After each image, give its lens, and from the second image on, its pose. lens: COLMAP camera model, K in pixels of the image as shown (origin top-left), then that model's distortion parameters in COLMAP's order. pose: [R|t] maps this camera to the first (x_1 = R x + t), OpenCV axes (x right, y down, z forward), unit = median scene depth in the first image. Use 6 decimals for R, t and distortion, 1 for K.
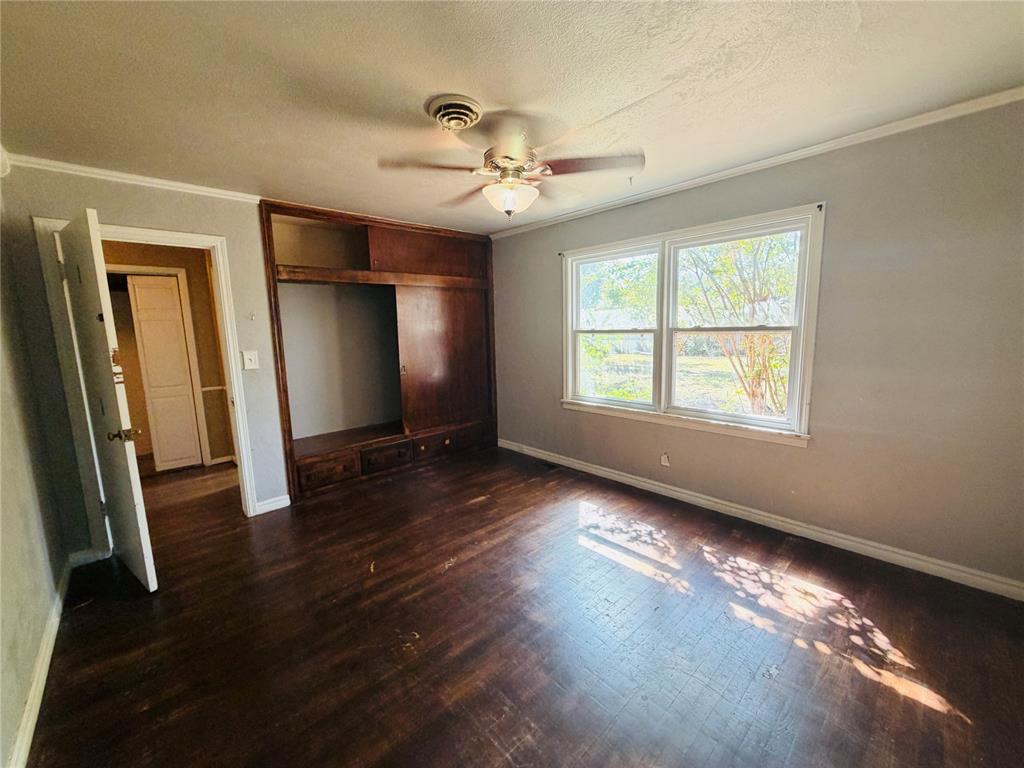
lens RADIAL K [[408.7, 0, 510.0], [0, 408.7, 383.5], [0, 0, 1]] dist [-0.001336, 0.000410]
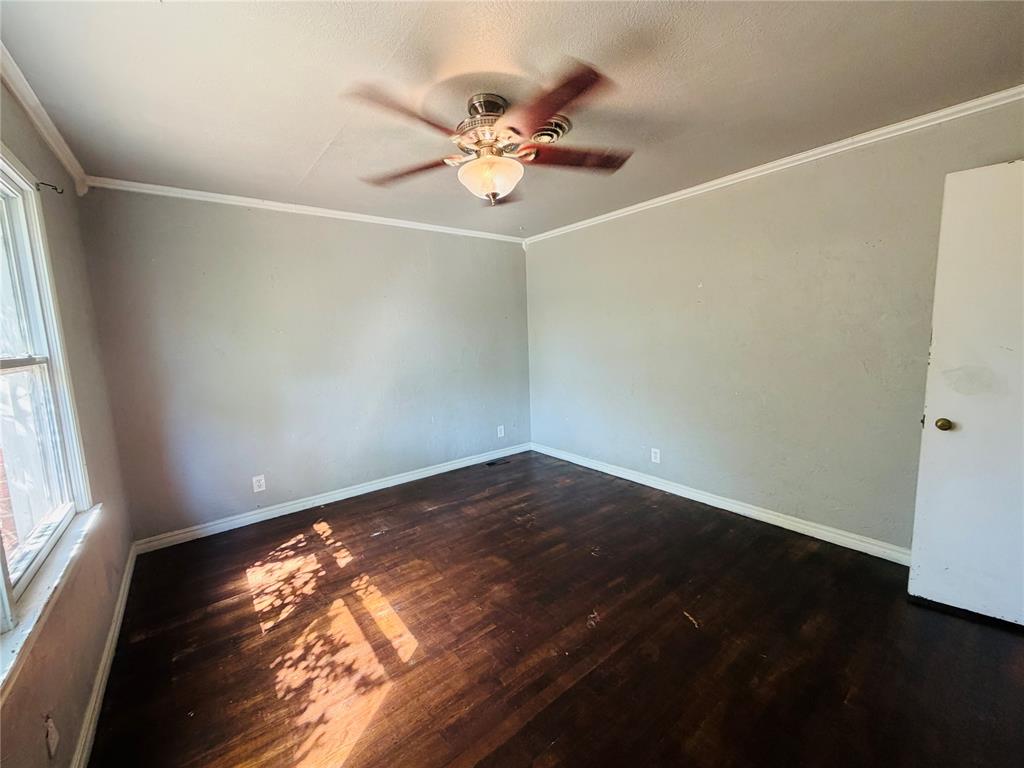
lens RADIAL K [[408.7, 0, 510.0], [0, 408.7, 383.5], [0, 0, 1]] dist [-0.001336, 0.000410]
pose [[-0.994502, 0.052592, 0.090558, -0.081155], [0.074531, 0.962926, 0.259266, -0.225129], [-0.073566, 0.264590, -0.961551, 1.675263]]
